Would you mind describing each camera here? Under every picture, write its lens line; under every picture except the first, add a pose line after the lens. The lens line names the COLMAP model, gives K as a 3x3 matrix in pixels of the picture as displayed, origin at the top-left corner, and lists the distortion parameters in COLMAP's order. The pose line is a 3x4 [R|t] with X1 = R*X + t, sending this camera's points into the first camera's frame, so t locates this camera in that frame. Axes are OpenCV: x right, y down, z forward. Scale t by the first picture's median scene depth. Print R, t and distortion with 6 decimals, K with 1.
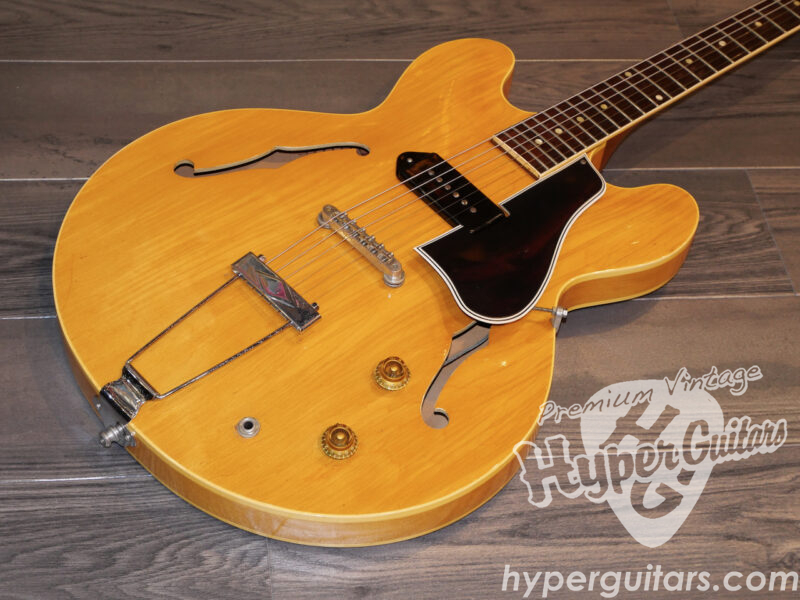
lens RADIAL K [[1467.4, 0, 400.8], [0, 1467.4, 301.8], [0, 0, 1]] dist [-0.016217, 0.000000]
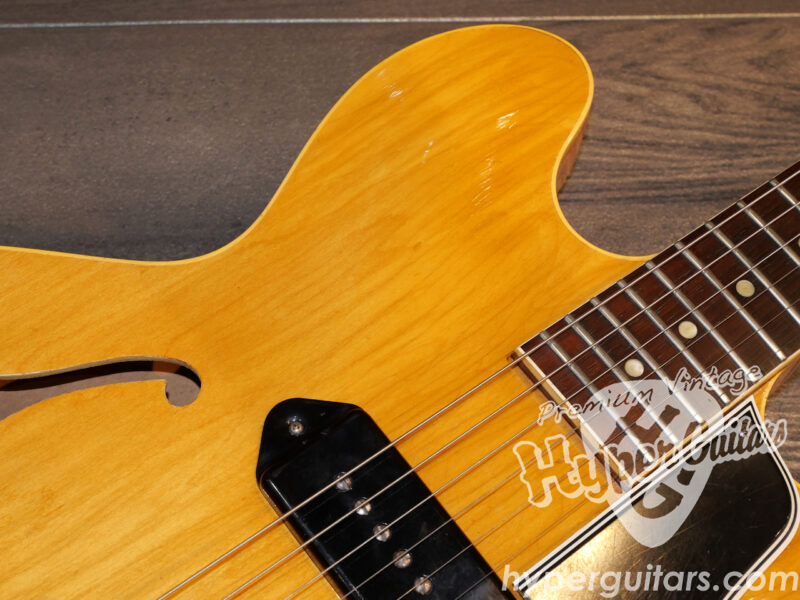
lens RADIAL K [[1467.4, 0, 394.6], [0, 1467.4, 300.8], [0, 0, 1]] dist [-0.016217, 0.000000]
pose [[0.996676, 0.044287, -0.068378, 0.061155], [-0.025442, 0.966557, 0.255186, -0.244165], [0.077392, -0.252598, 0.964471, 0.675210]]
